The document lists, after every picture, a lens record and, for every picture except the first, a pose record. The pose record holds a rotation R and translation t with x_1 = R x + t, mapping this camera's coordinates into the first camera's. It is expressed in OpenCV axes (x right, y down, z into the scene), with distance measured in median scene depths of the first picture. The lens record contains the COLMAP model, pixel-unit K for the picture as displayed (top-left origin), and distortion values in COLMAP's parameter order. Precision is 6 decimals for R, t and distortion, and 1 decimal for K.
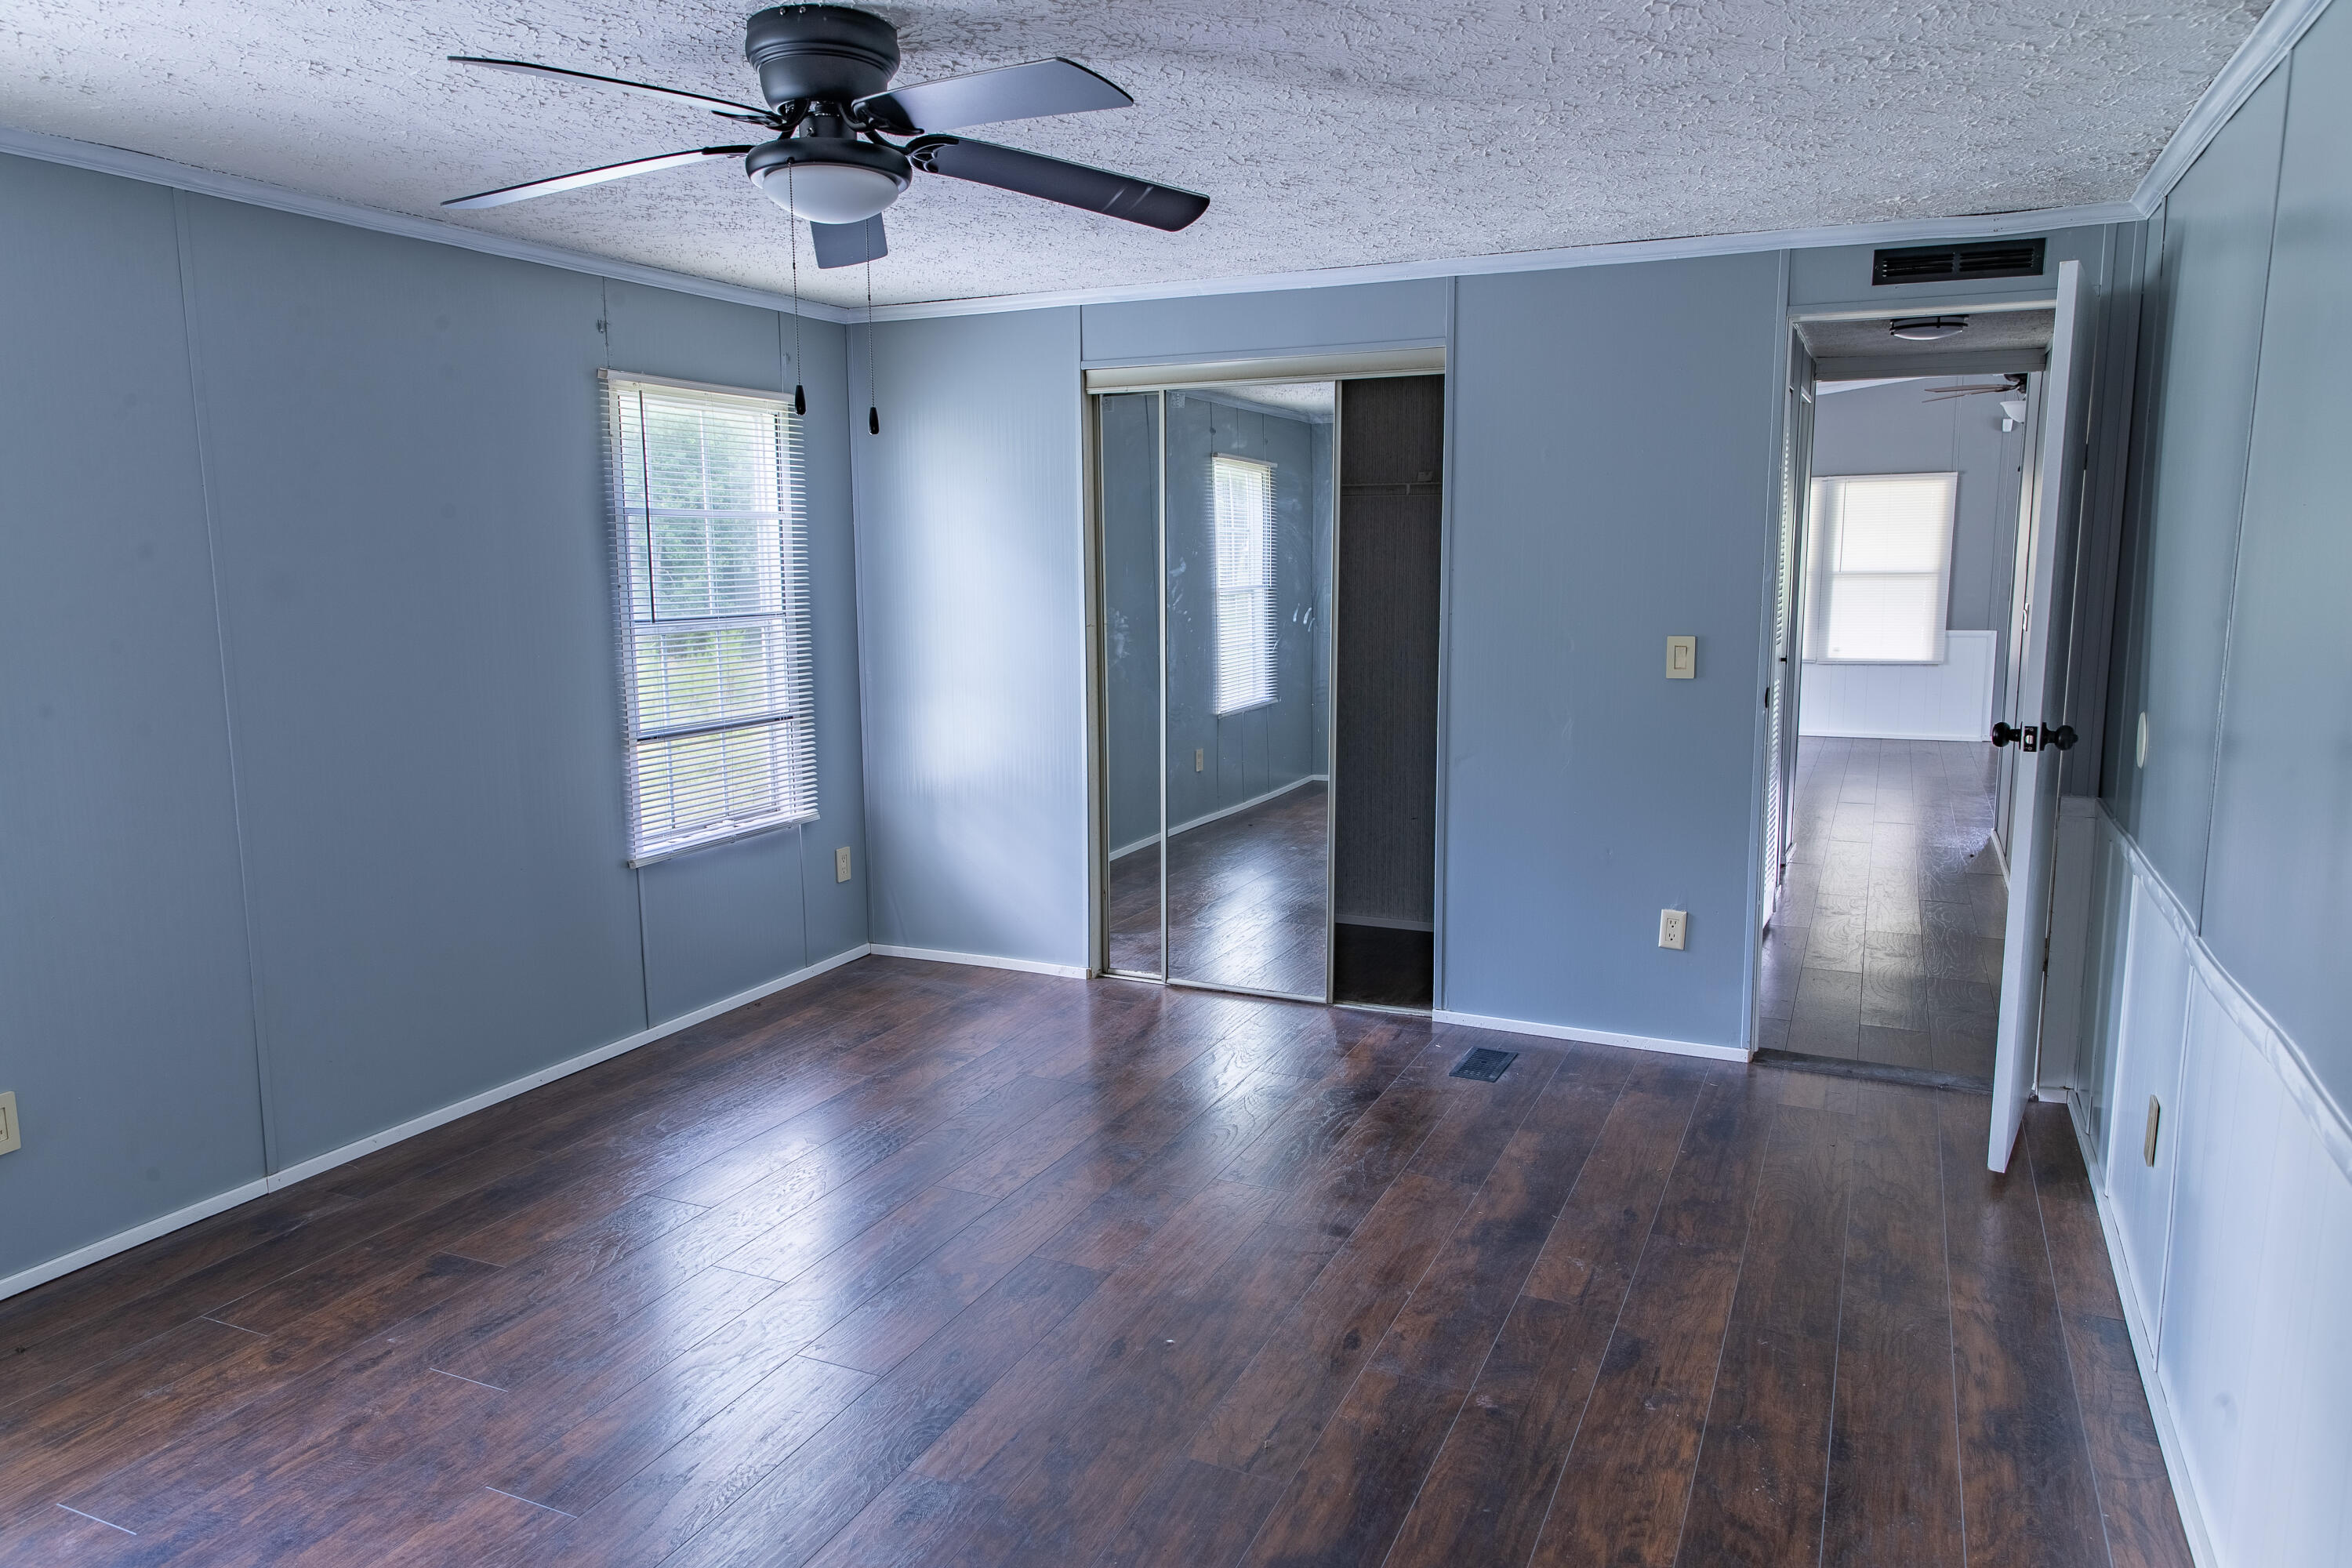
lens RADIAL K [[1566.8, 0, 1217.8], [0, 1566.8, 761.9], [0, 0, 1]] dist [-0.008920, 0.009976]
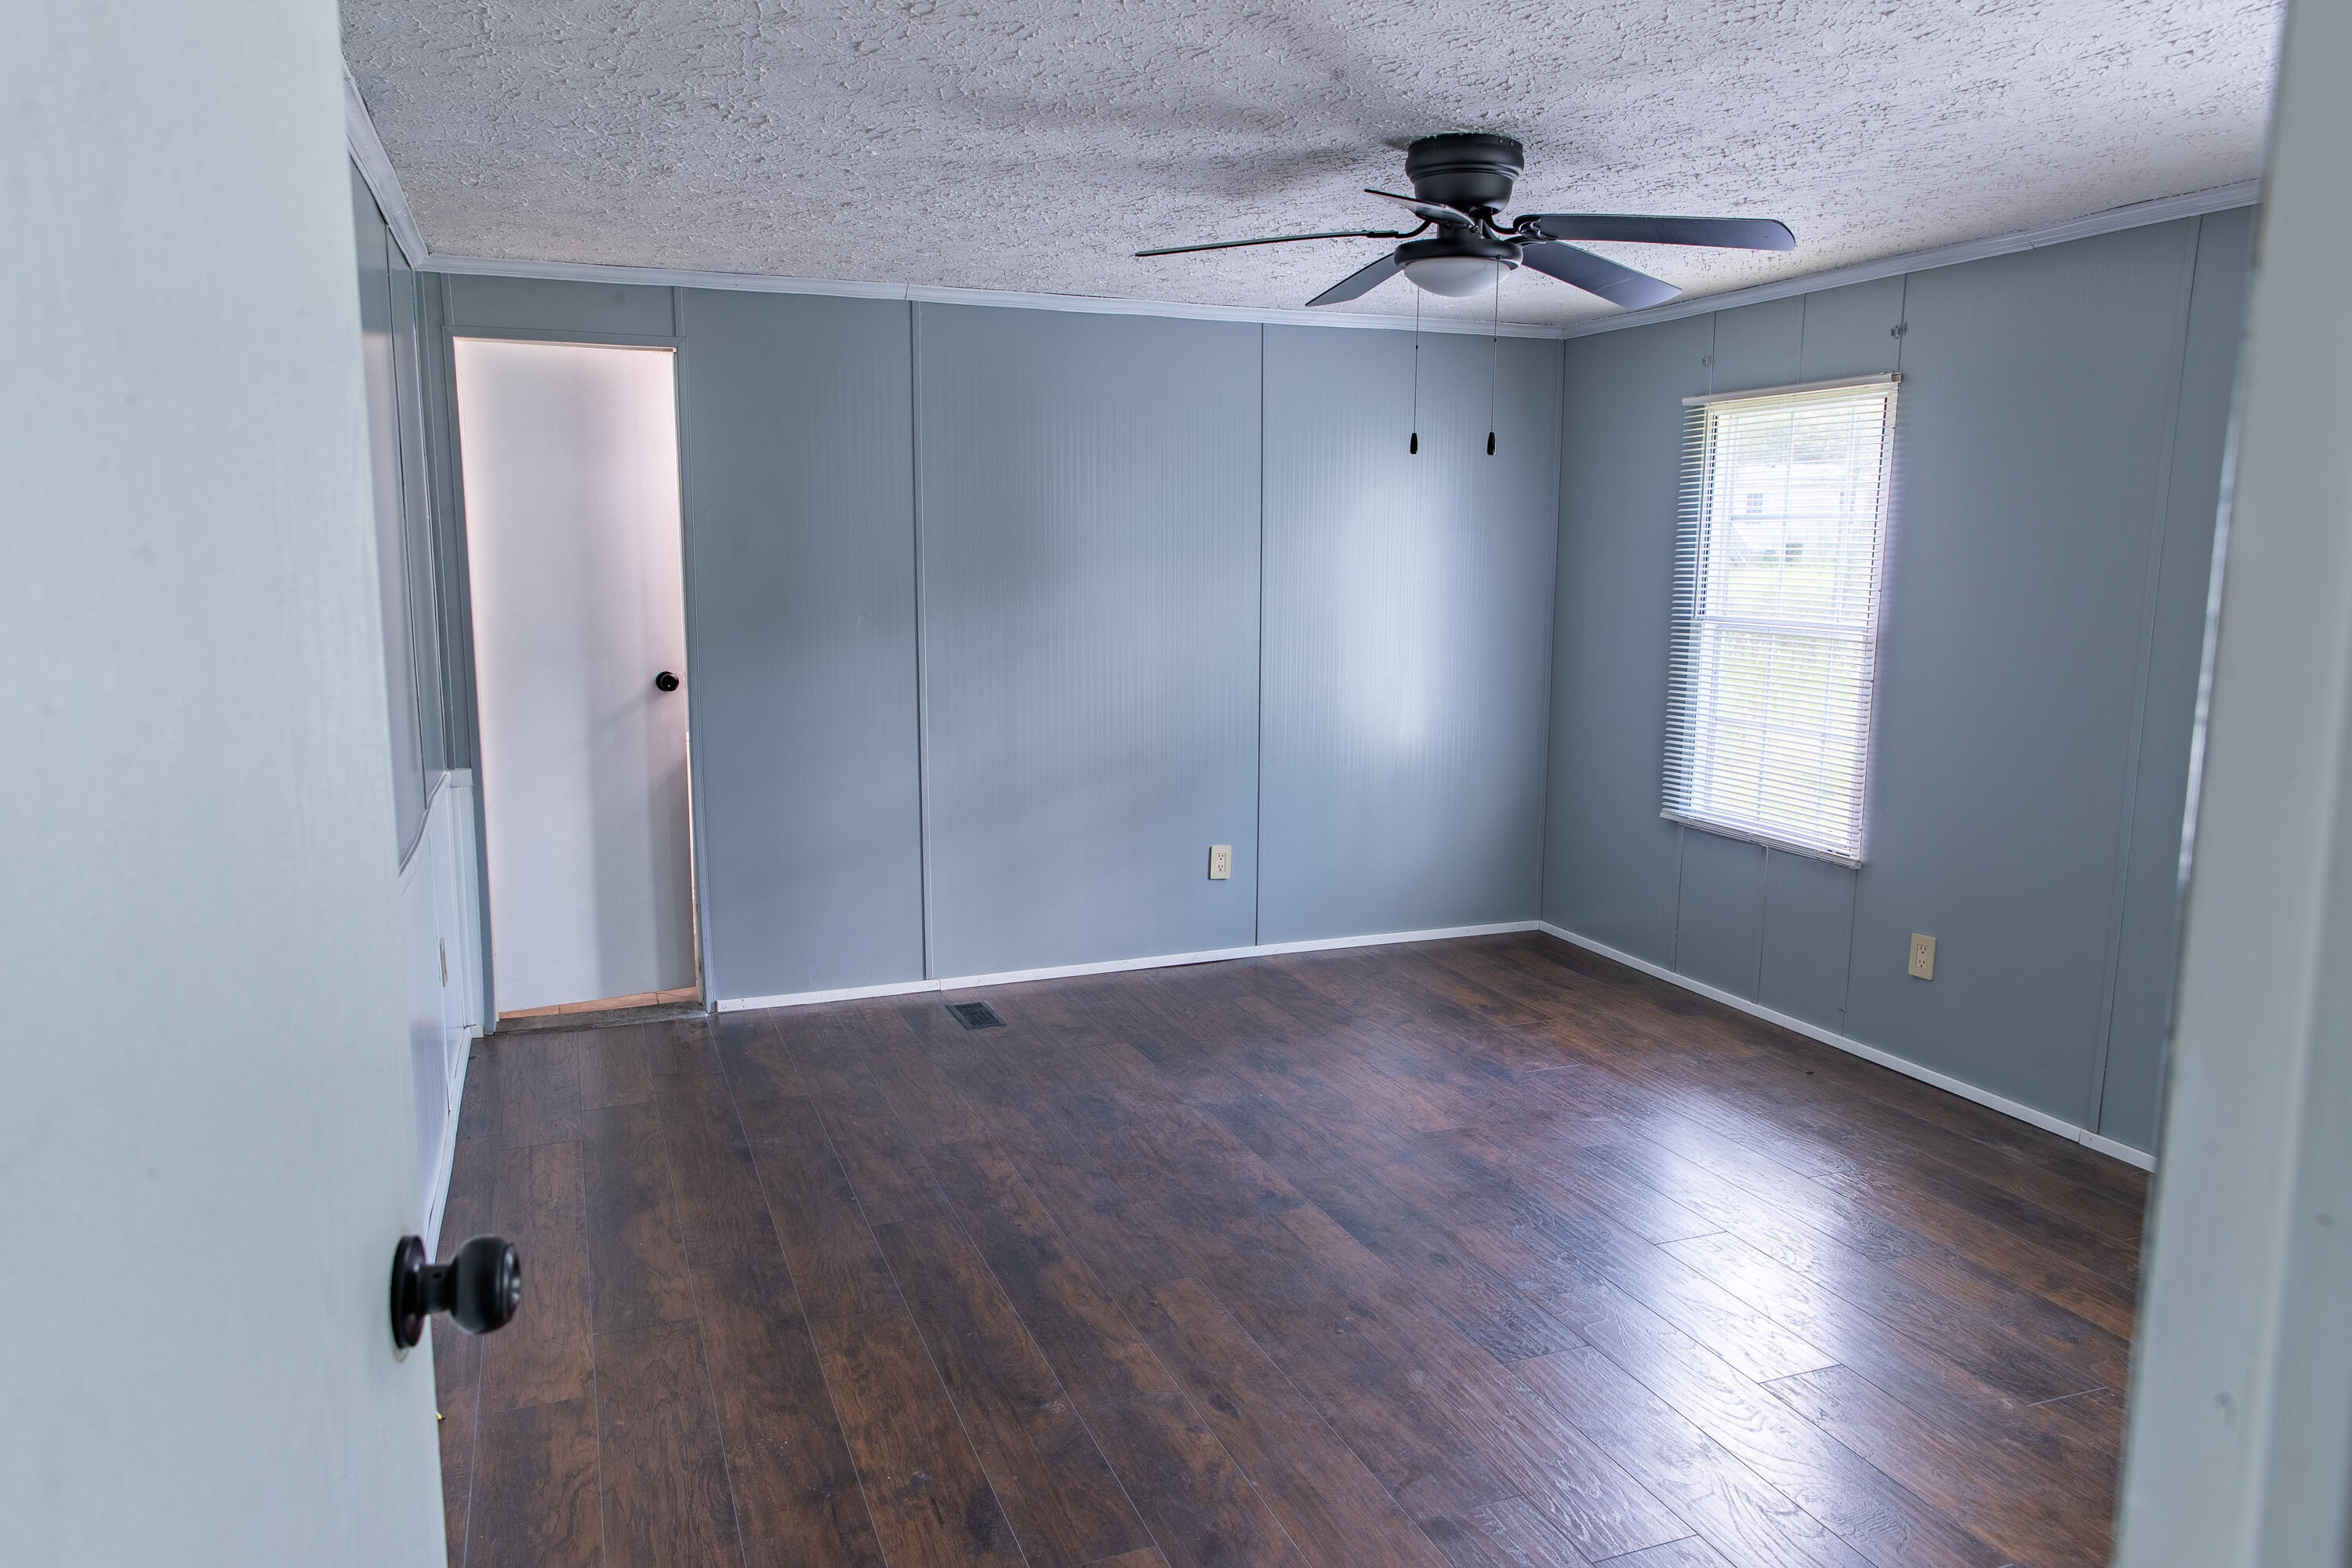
lens RADIAL K [[1566.8, 0, 1180.9], [0, 1566.8, 786.1], [0, 0, 1]] dist [-0.008920, 0.009976]
pose [[-0.704980, 0.112121, -0.700309, 0.812504], [-0.100266, 0.961752, 0.254912, -0.257050], [0.702104, 0.249925, -0.666774, 1.703571]]
